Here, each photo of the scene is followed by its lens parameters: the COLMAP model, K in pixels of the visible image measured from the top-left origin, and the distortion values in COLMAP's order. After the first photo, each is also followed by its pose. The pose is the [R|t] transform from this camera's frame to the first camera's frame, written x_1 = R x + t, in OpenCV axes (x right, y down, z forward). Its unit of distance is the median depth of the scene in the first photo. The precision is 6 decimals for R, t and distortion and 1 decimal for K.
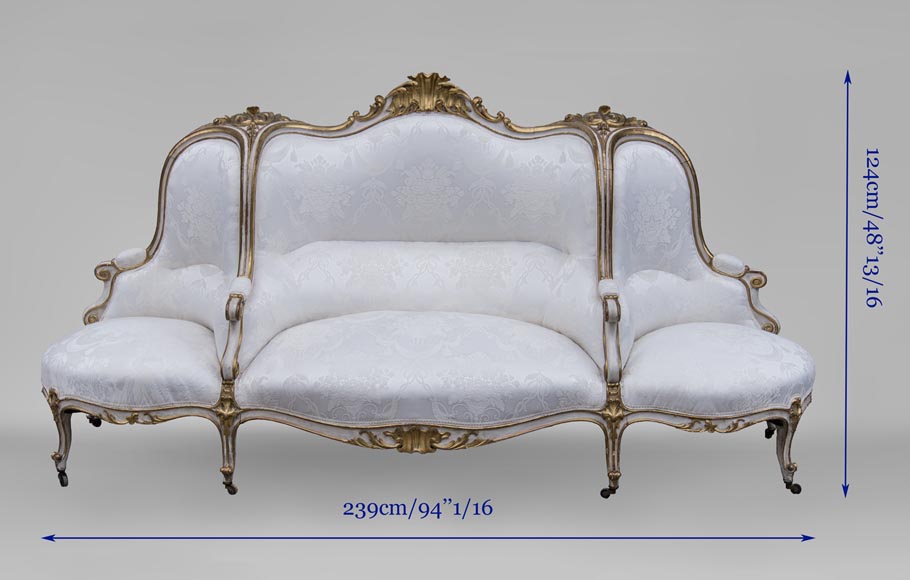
lens RADIAL K [[1297.3, 0, 455.0], [0, 1297.3, 290.0], [0, 0, 1]] dist [-0.025504, -0.006142]
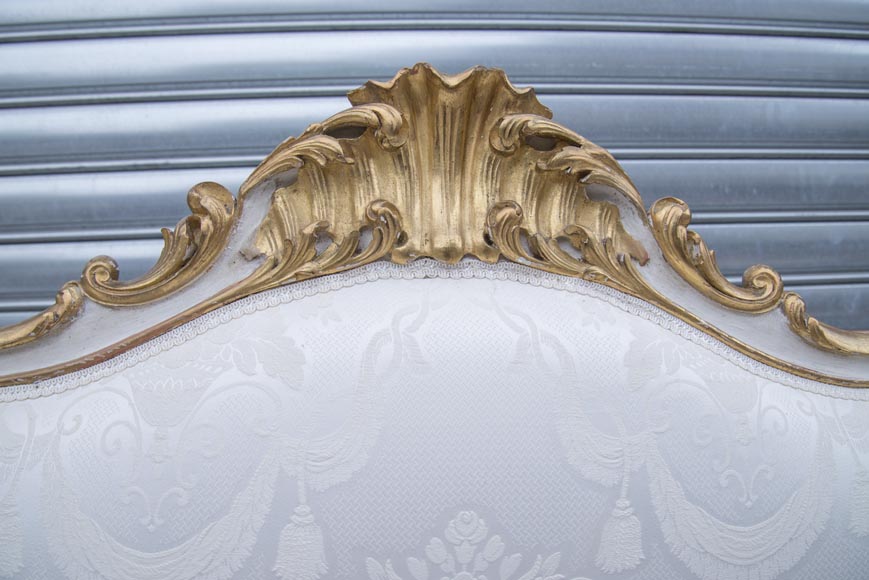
lens RADIAL K [[589.5, 0, 434.5], [0, 589.5, 290.0], [0, 0, 1]] dist [-0.080668, 0.000586]
pose [[0.995878, 0.003127, 0.090649, -0.031570], [0.014094, 0.981933, -0.188705, -0.116305], [-0.089601, 0.189205, 0.977841, 0.916715]]
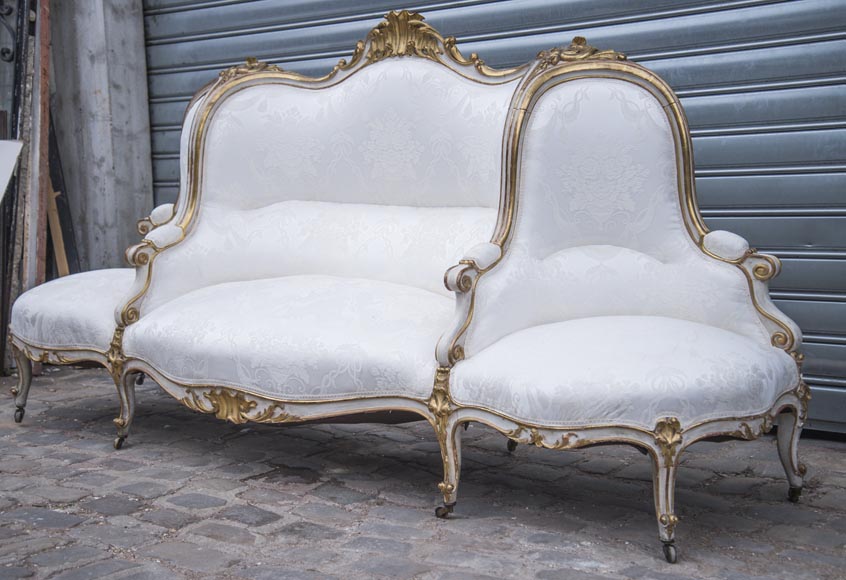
lens RADIAL K [[1227.3, 0, 423.0], [0, 1227.3, 290.0], [0, 0, 1]] dist [0.215950, 0.015767]
pose [[0.814298, 0.063910, -0.576918, 0.487776], [-0.096407, 0.995006, -0.025850, 0.040728], [0.572385, 0.076668, 0.816393, 0.338614]]
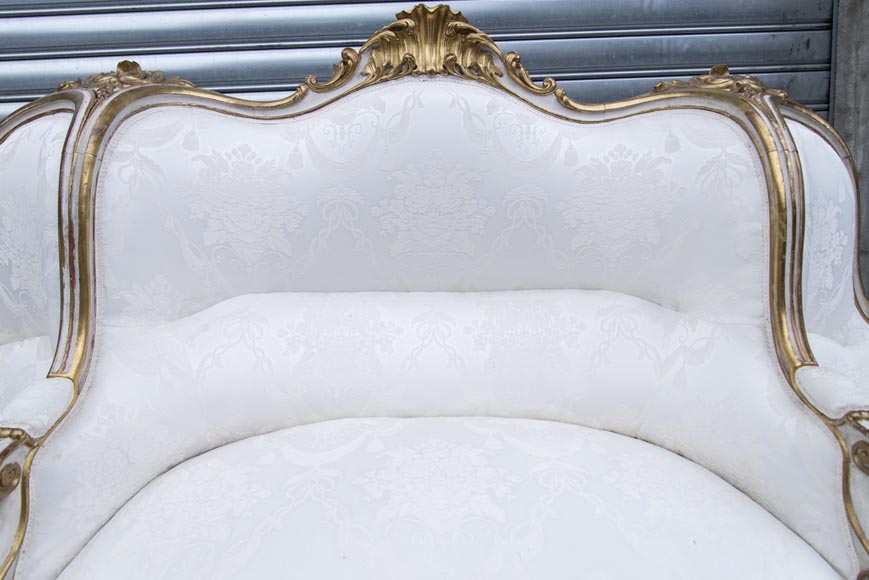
lens RADIAL K [[588.6, 0, 434.5], [0, 588.6, 290.0], [0, 0, 1]] dist [0.000517, -0.000702]
pose [[0.998237, -0.014547, 0.057543, -0.036680], [0.015606, 0.999716, -0.017995, -0.033626], [-0.057265, 0.018862, 0.998181, 0.735183]]
